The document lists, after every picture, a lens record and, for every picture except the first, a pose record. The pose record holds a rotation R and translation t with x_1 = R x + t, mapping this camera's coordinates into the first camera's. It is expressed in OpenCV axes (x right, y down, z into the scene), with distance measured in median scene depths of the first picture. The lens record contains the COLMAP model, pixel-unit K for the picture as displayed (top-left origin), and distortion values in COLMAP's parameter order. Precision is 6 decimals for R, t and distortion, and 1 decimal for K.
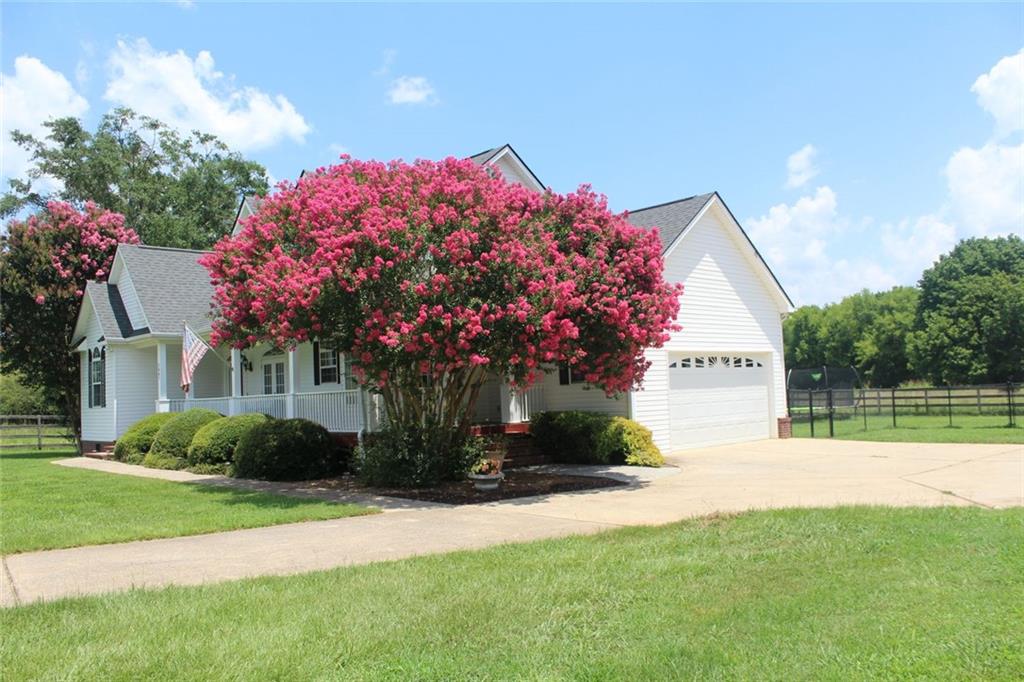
lens RADIAL K [[859.9, 0, 512.0], [0, 859.9, 341.0], [0, 0, 1]] dist [-0.168614, 0.189327]
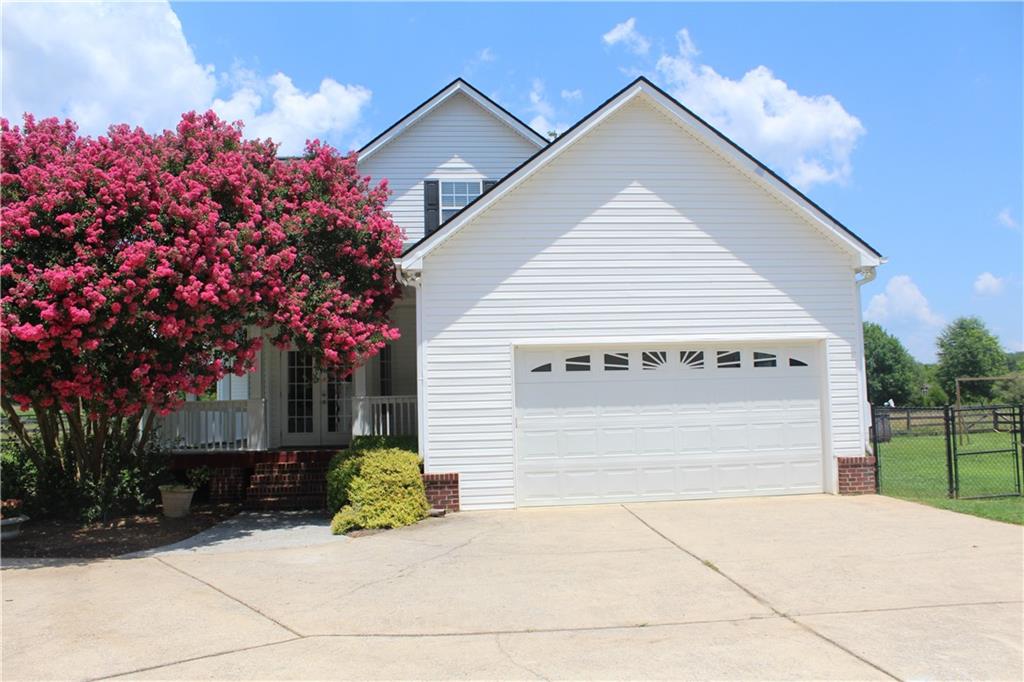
lens RADIAL K [[859.9, 0, 512.0], [0, 859.9, 341.0], [0, 0, 1]] dist [-0.168614, 0.189327]
pose [[0.792814, -0.033210, -0.608558, 0.117909], [0.034499, 0.999359, -0.009591, 0.002977], [0.608486, -0.013390, 0.793451, 0.105114]]
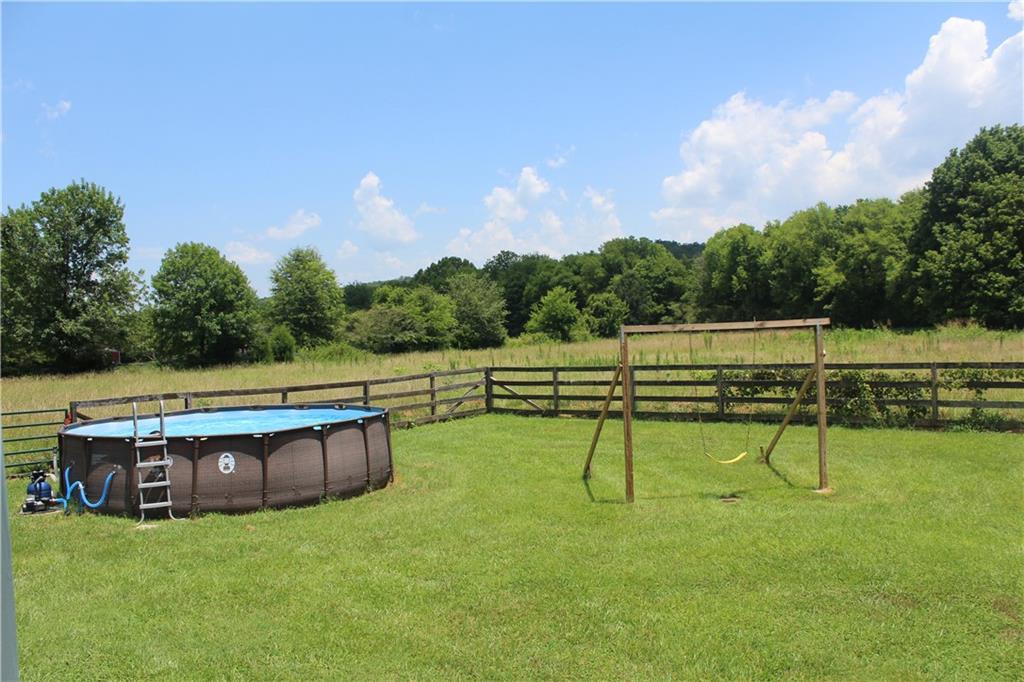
lens RADIAL K [[859.9, 0, 512.0], [0, 859.9, 341.0], [0, 0, 1]] dist [-0.168614, 0.189327]
pose [[0.990256, -0.006439, 0.139108, 0.025035], [-0.004324, 0.997027, 0.076934, 0.012737], [-0.139189, -0.076786, 0.987284, 0.338971]]
